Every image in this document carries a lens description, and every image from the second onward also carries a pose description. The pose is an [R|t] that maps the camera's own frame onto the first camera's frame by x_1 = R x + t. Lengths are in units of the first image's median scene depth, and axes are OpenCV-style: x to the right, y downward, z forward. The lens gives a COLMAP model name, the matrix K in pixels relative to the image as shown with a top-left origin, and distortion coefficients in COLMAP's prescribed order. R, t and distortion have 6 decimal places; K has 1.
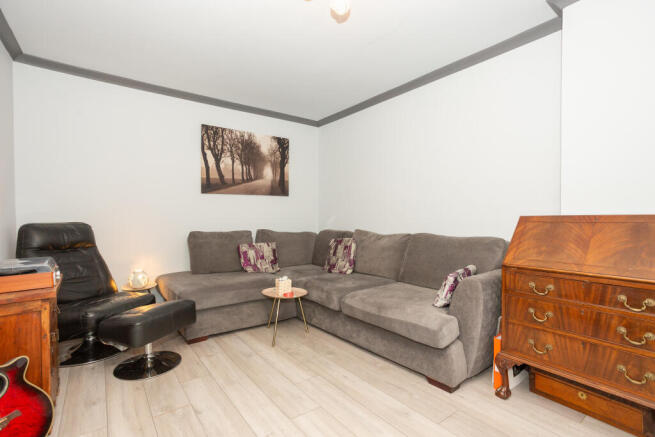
lens RADIAL K [[318.6, 0, 322.2], [0, 318.6, 217.2], [0, 0, 1]] dist [-0.045700, 0.022902]
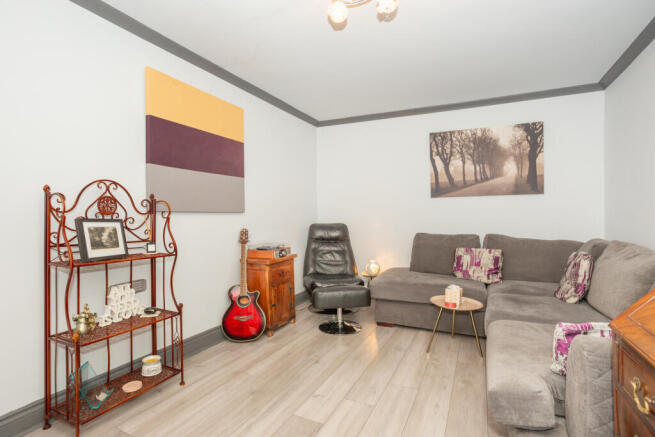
lens RADIAL K [[318.6, 0, 322.2], [0, 318.6, 217.2], [0, 0, 1]] dist [-0.045700, 0.022902]
pose [[0.450838, -0.000362, -0.892606, 0.401776], [-0.001519, 0.999998, -0.001173, -0.007198], [0.892604, 0.001884, 0.450837, 0.184809]]
